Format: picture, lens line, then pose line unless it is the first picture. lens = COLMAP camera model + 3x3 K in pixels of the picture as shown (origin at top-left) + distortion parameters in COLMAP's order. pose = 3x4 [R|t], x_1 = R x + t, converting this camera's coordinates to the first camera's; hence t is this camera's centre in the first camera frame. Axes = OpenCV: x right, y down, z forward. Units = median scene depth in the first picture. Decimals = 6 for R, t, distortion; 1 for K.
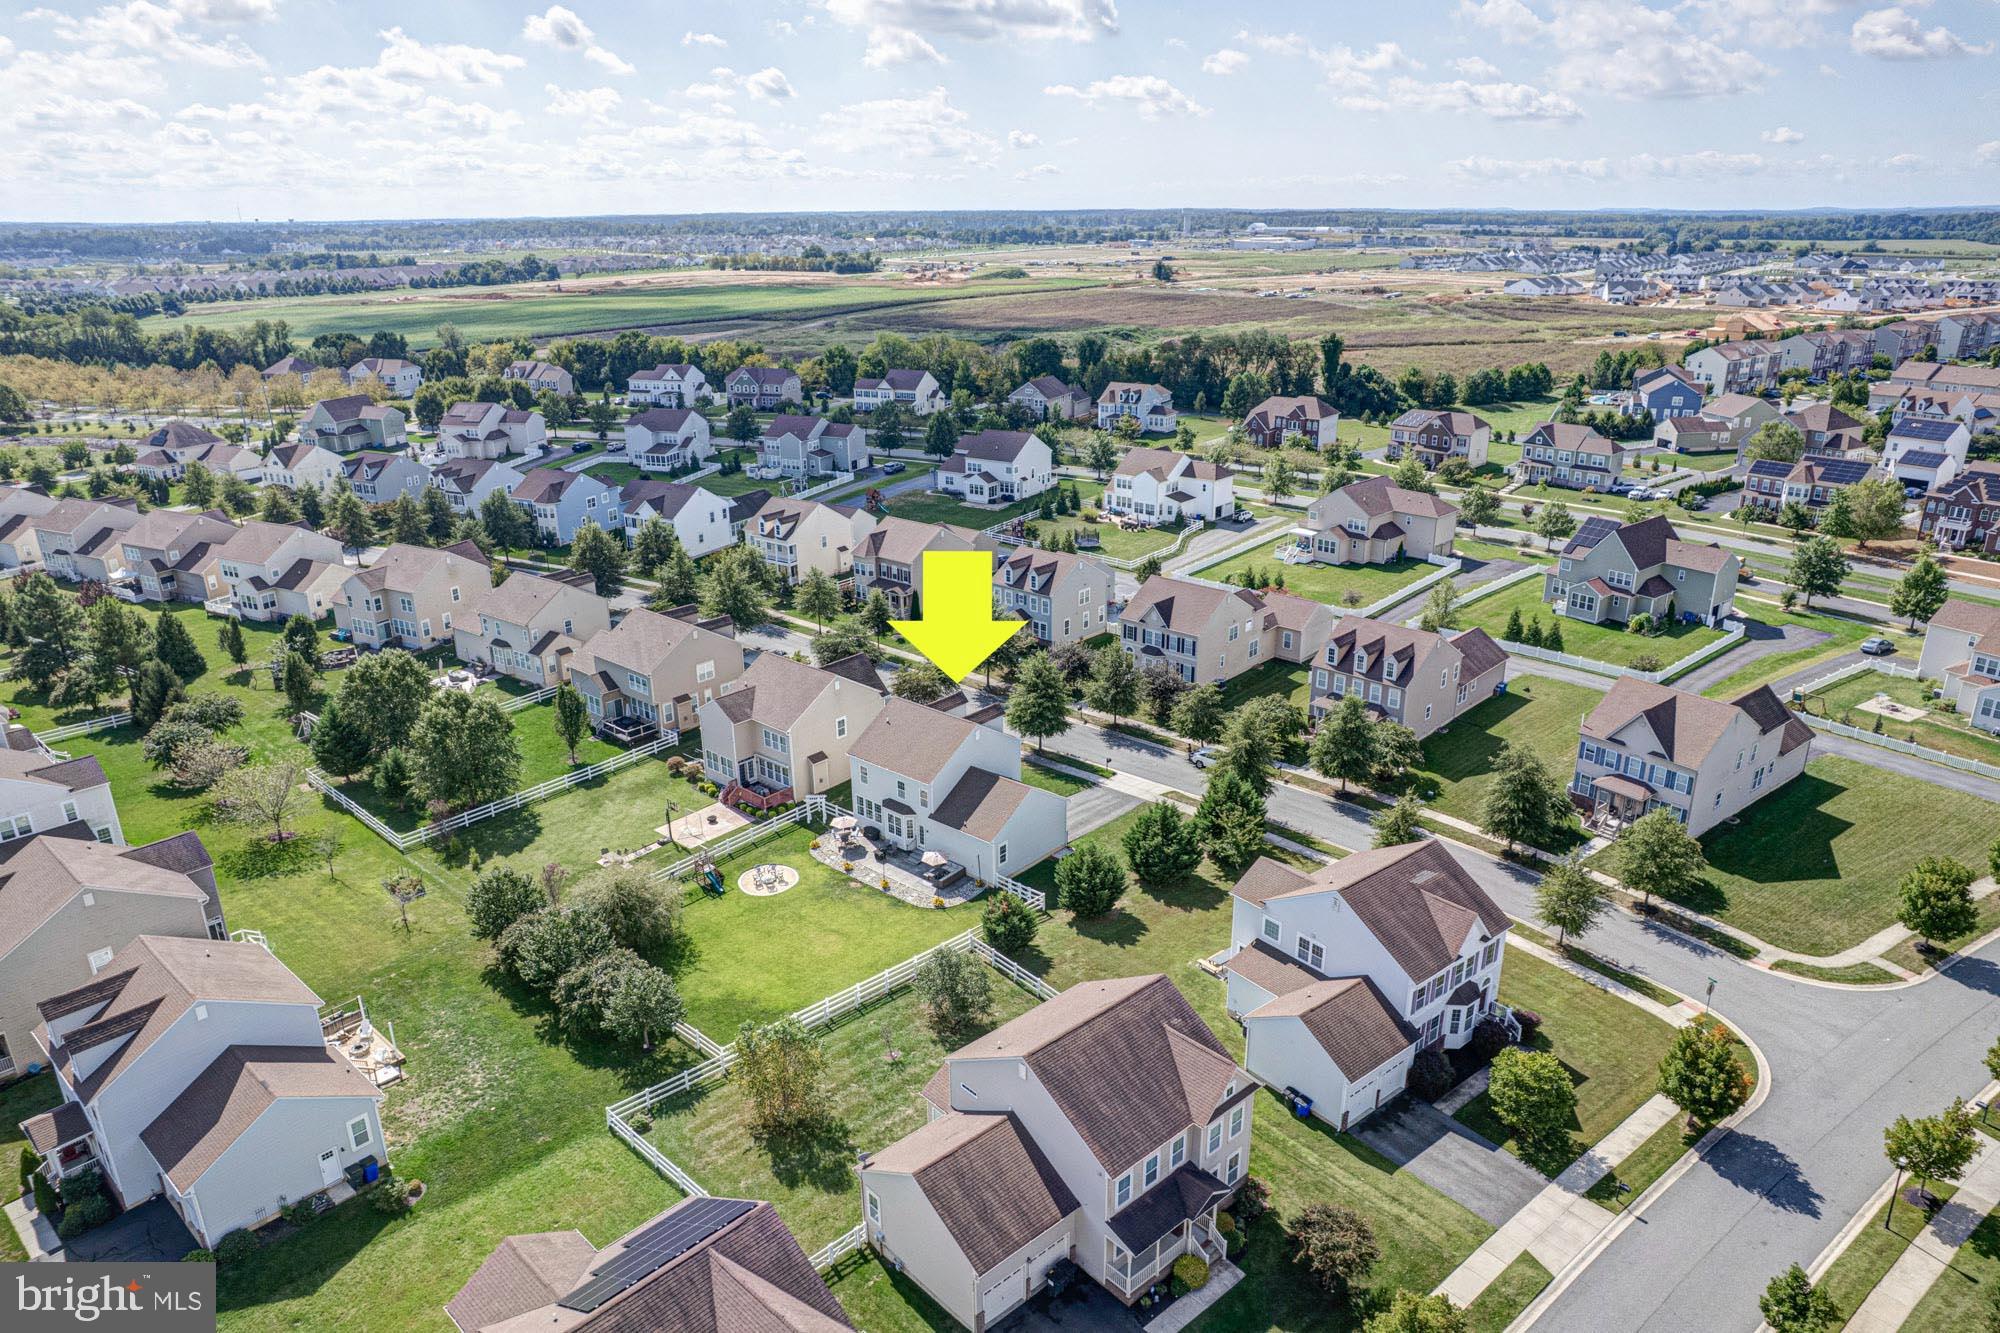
lens RADIAL K [[1266.9, 0, 1004.1], [0, 1266.9, 671.7], [0, 0, 1]] dist [-0.065243, 0.049262]
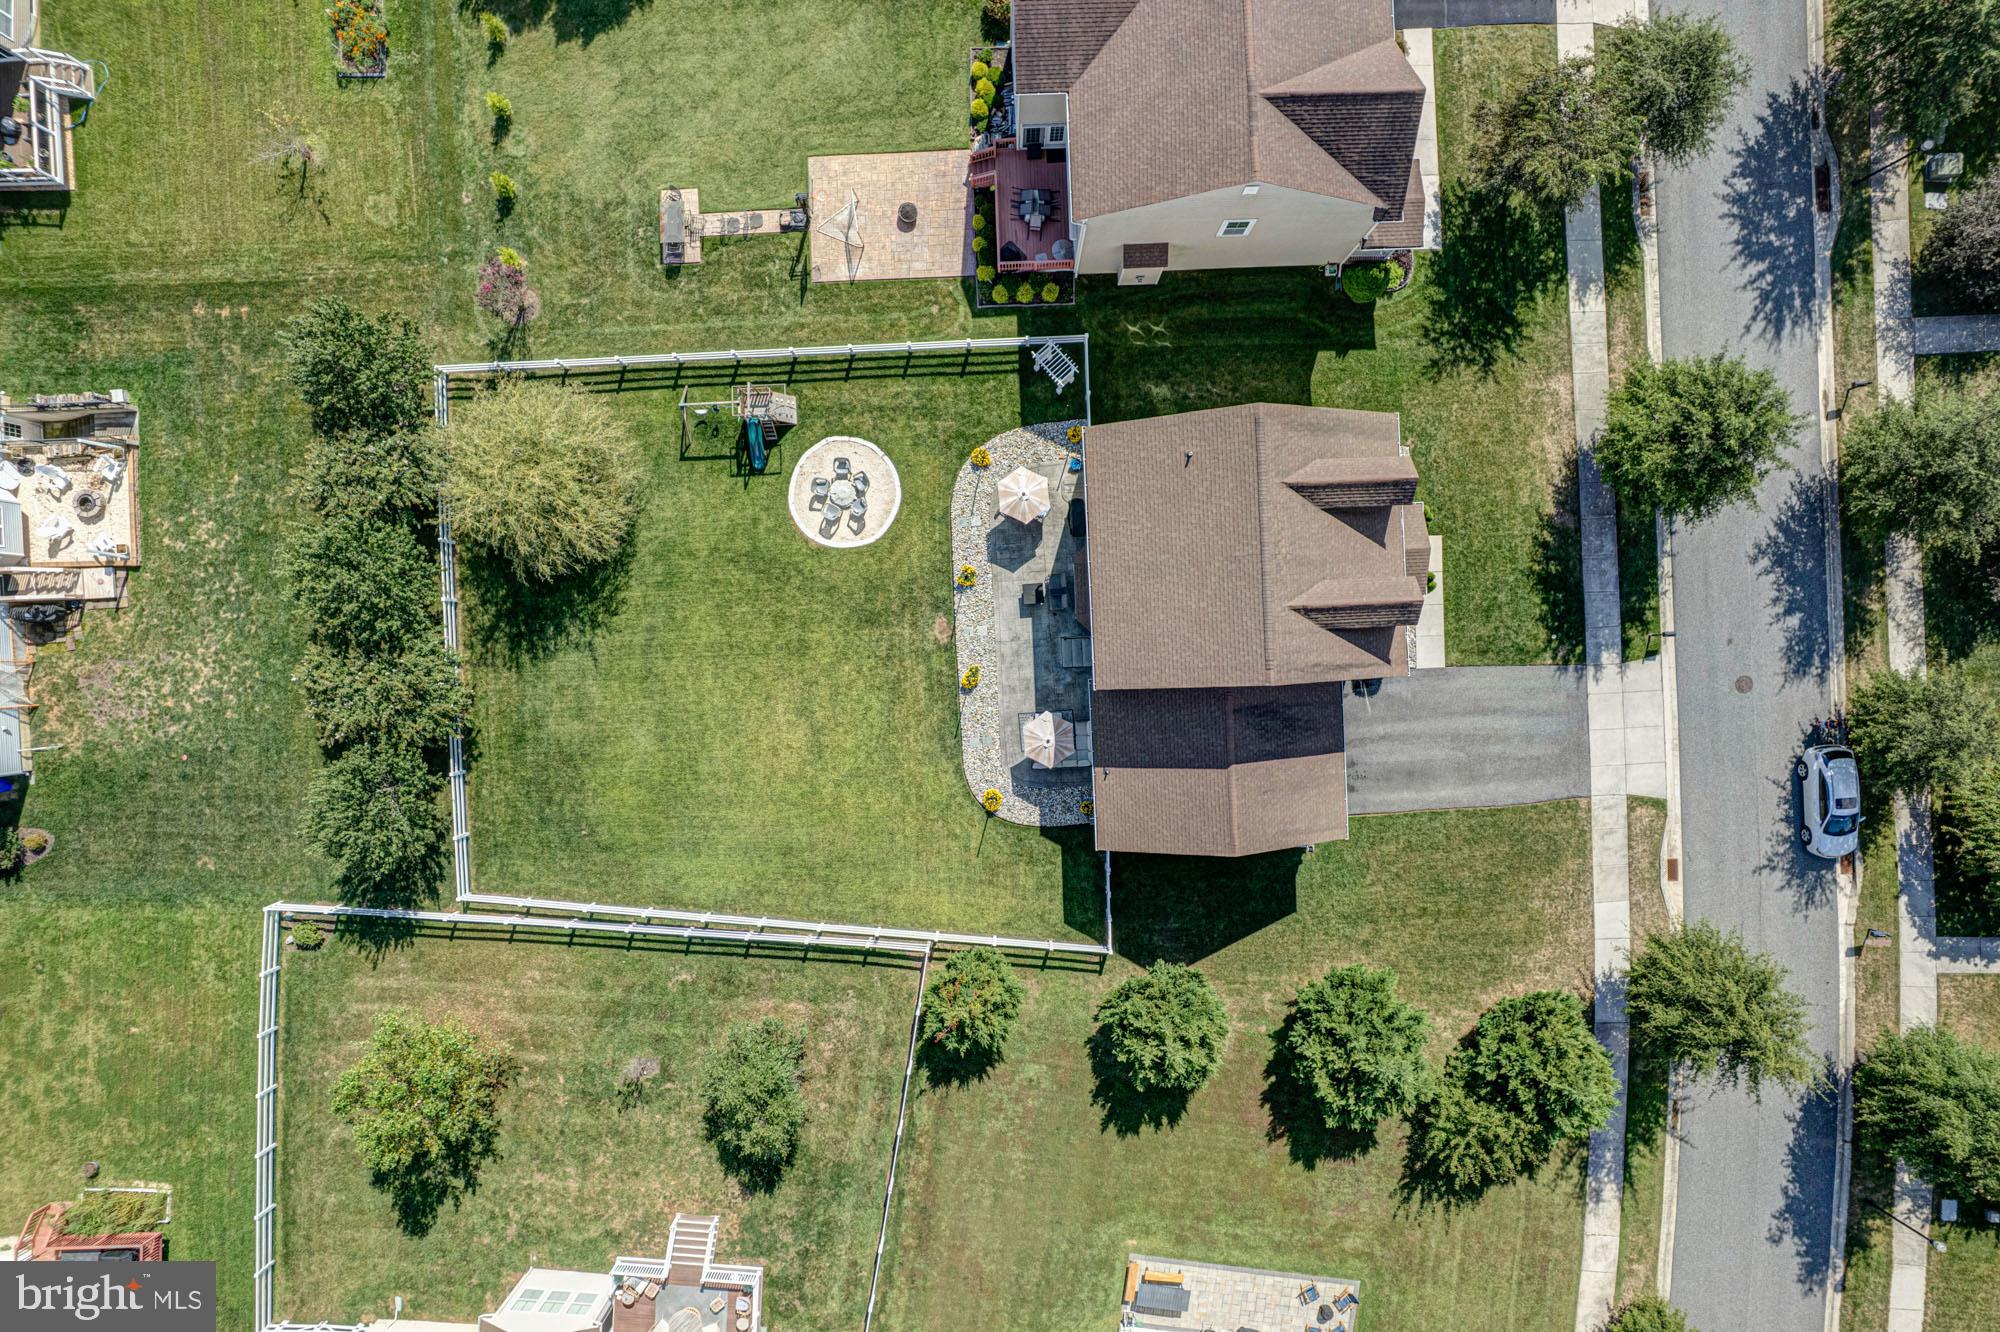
lens RADIAL K [[1266.9, 0, 1004.1], [0, 1266.9, 671.2], [0, 0, 1]] dist [-0.065243, 0.049262]
pose [[0.690176, 0.723257, 0.023584, -0.083419], [-0.258976, 0.216435, 0.941322, -0.290424], [0.675713, -0.655786, 0.336684, 0.693442]]
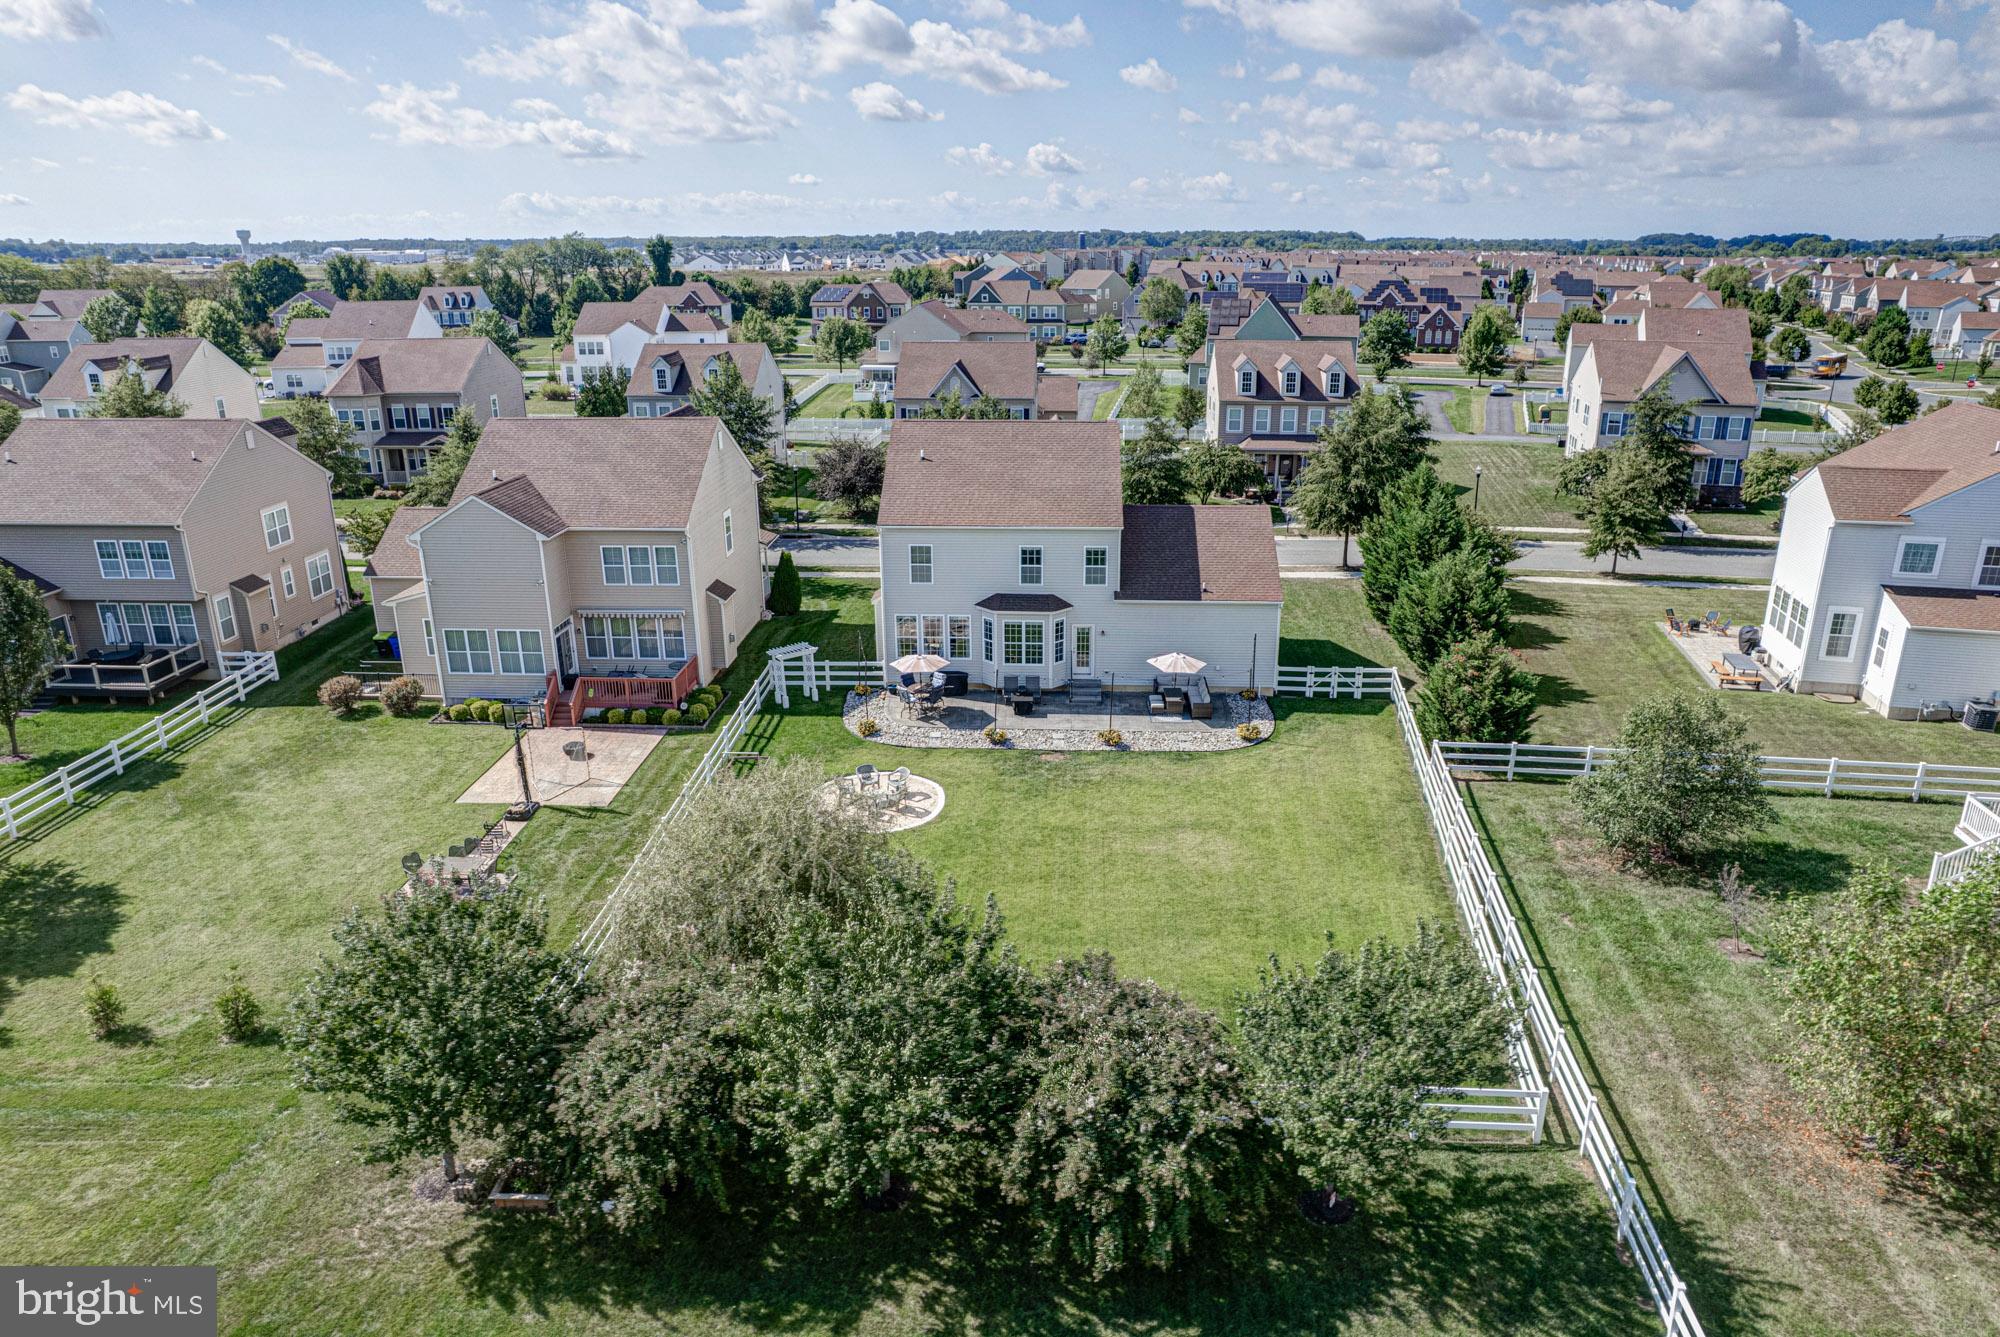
lens RADIAL K [[1282.2, 0, 1009.4], [0, 1282.2, 675.0], [0, 0, 1]] dist [-0.086594, 0.078151]
pose [[0.782830, -0.194522, 0.591048, -0.339417], [0.207692, 0.977089, 0.046489, 0.095642], [-0.586550, 0.086363, 0.805296, 0.528930]]
